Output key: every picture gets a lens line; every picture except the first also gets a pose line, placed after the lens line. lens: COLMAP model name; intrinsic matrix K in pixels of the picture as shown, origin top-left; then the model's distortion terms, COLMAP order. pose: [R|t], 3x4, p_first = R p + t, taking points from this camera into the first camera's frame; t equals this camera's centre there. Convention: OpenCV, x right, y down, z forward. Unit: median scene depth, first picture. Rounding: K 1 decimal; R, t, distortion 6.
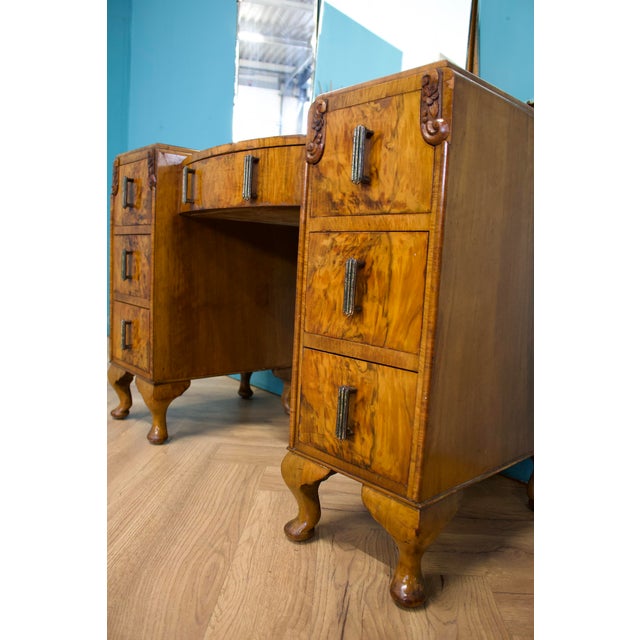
lens RADIAL K [[534.8, 0, 322.9], [0, 534.8, 320.4], [0, 0, 1]] dist [-0.155318, 0.112201]
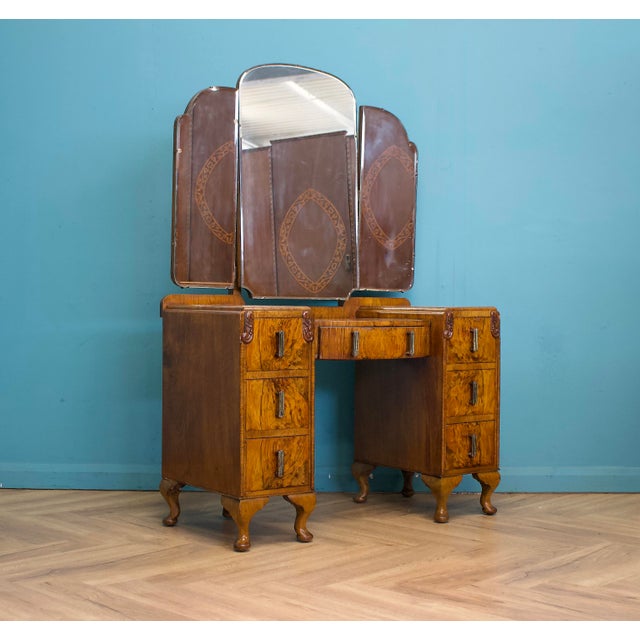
lens RADIAL K [[1098.7, 0, 319.2], [0, 1098.7, 324.5], [0, 0, 1]] dist [-0.072928, 0.000000]
pose [[0.122590, -0.074406, 0.989664, -4.768074], [0.107769, 0.992287, 0.061254, -0.724953], [-0.986589, 0.099146, 0.129663, 0.969751]]
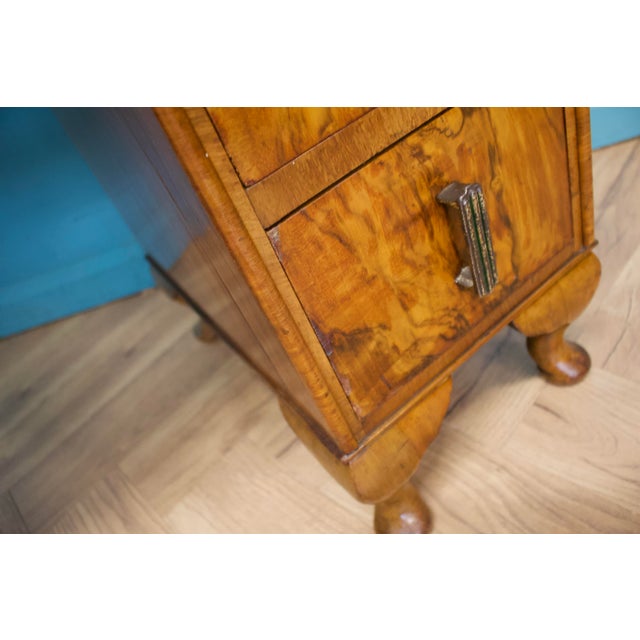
lens RADIAL K [[534.8, 0, 323.0], [0, 534.8, 324.5], [0, 0, 1]] dist [-0.155318, 0.112201]
pose [[0.107932, -0.723086, 0.682274, -0.305090], [0.444838, 0.648874, 0.617318, -0.097768], [-0.889083, 0.236873, 0.391691, 0.937156]]
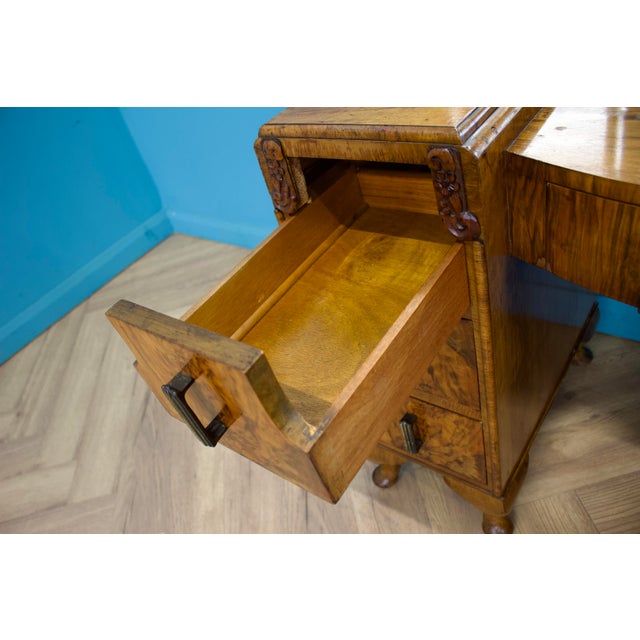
lens RADIAL K [[534.8, 0, 313.6], [0, 534.8, 318.0], [0, 0, 1]] dist [-0.155318, 0.112201]
pose [[0.938250, -0.339244, -0.067826, -0.676555], [0.322608, 0.787141, 0.525674, -0.721821], [-0.124943, -0.515095, 0.847978, 0.997477]]
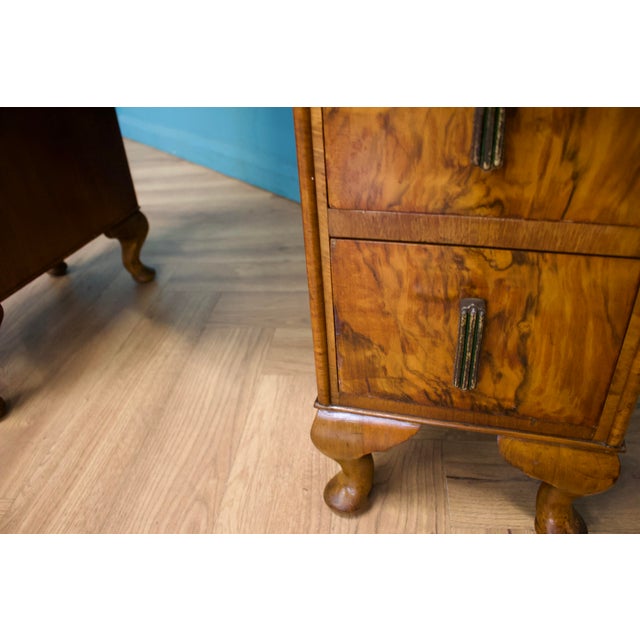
lens RADIAL K [[534.8, 0, 318.7], [0, 534.8, 325.1], [0, 0, 1]] dist [-0.155318, 0.112201]
pose [[0.857854, -0.364517, 0.362234, -0.273451], [0.167562, 0.864768, 0.473392, -0.124139], [-0.485807, -0.345404, 0.802924, 0.634547]]
